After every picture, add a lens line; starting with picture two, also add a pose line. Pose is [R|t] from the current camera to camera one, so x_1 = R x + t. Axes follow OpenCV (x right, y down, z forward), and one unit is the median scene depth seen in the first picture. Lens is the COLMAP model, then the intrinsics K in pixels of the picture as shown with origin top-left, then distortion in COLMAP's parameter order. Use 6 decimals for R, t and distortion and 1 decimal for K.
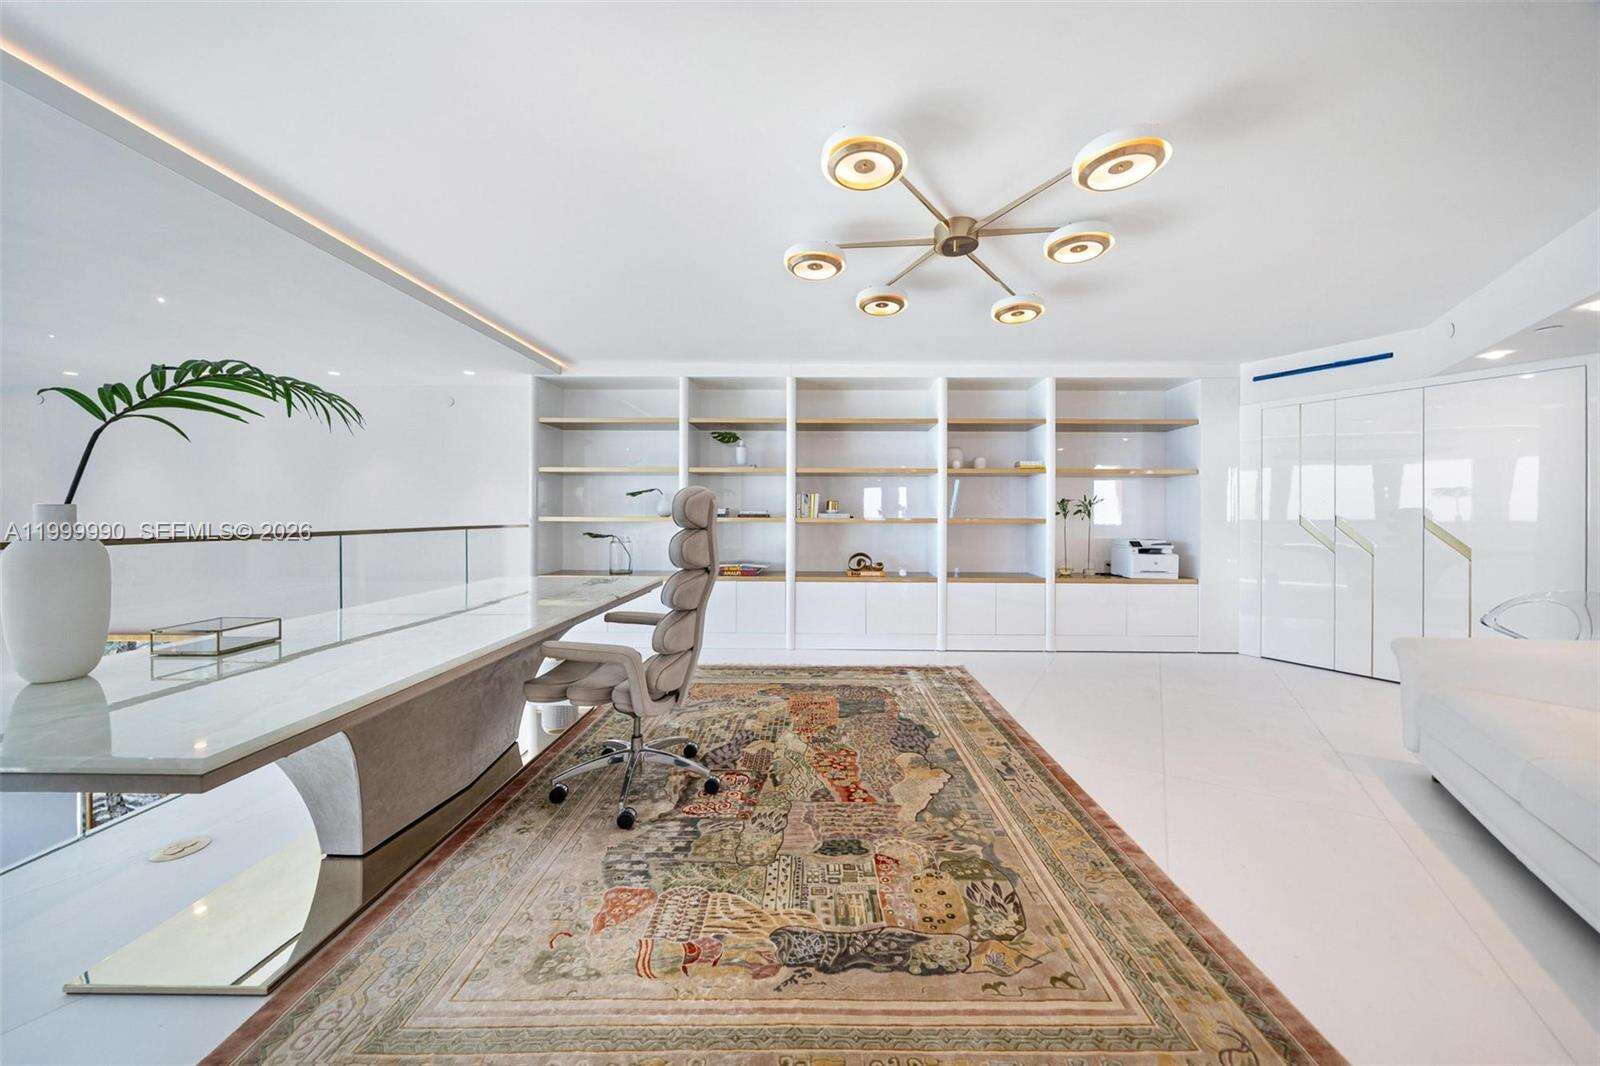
lens RADIAL K [[567.4, 0, 801.6], [0, 567.4, 521.4], [0, 0, 1]] dist [-0.001874, -0.000213]
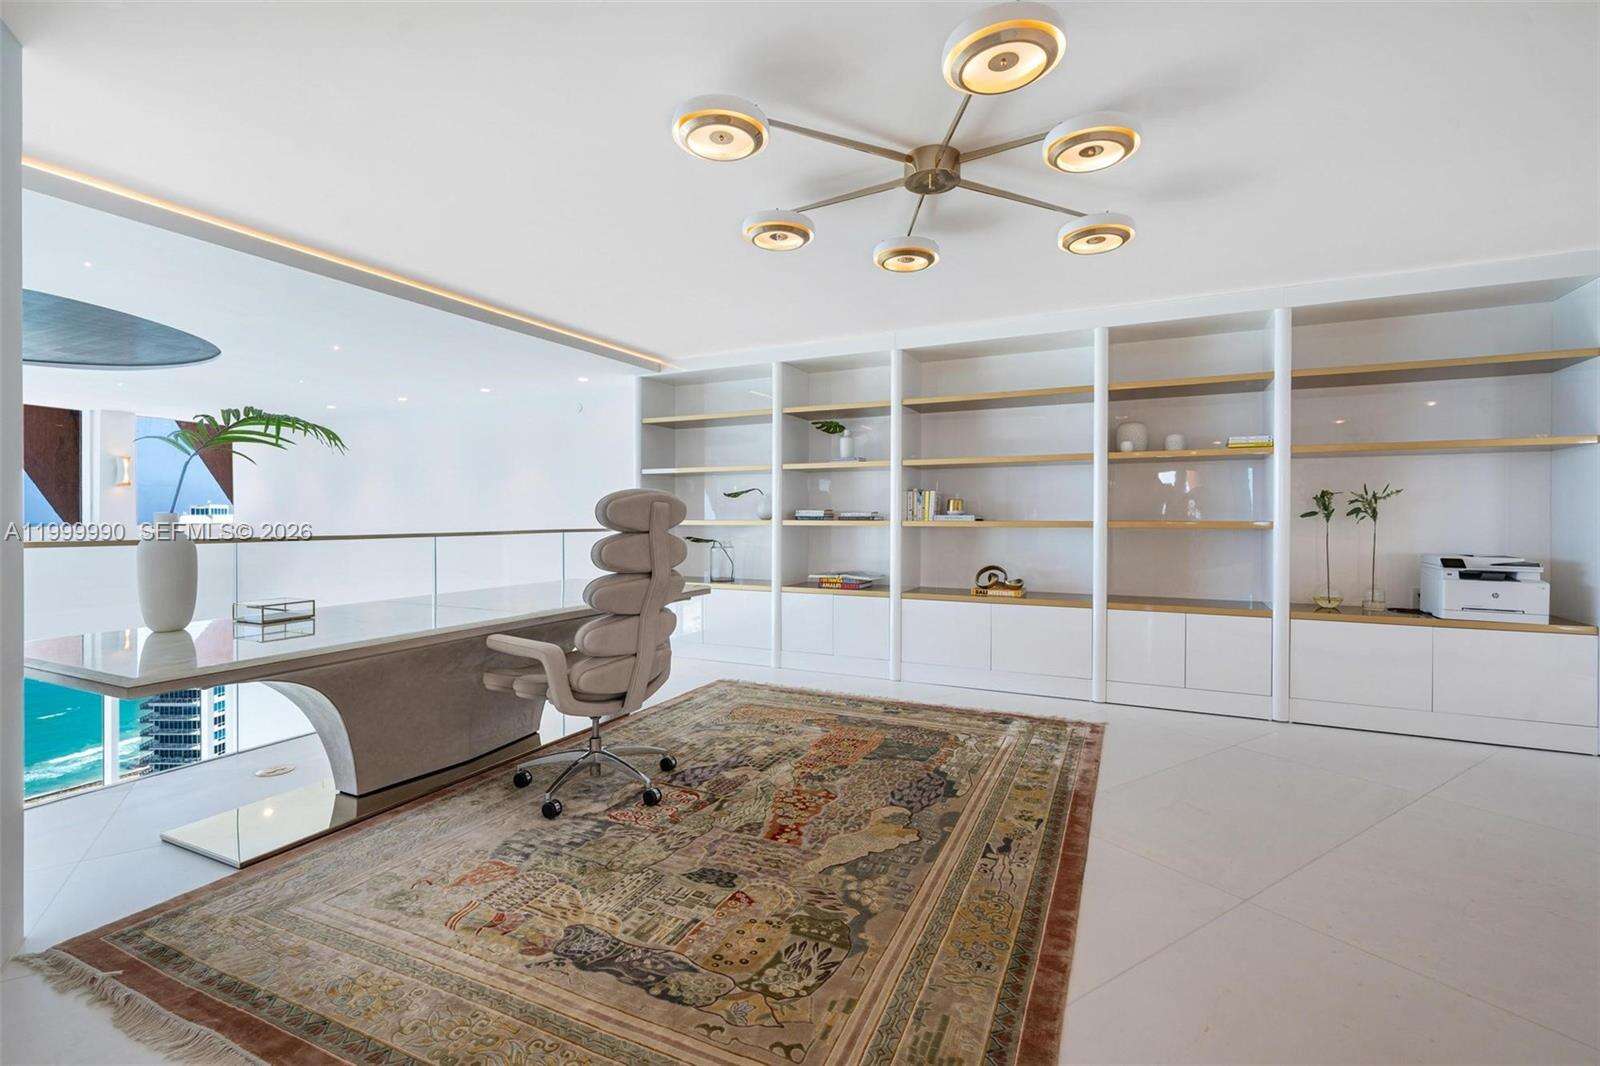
lens RADIAL K [[704.2, 0, 778.8], [0, 704.2, 526.7], [0, 0, 1]] dist [0.002877, 0.000469]
pose [[0.904047, 0.002264, -0.427427, 0.388712], [-0.001219, 0.999996, 0.002718, -0.000335], [0.427432, -0.001936, 0.904046, 0.003494]]
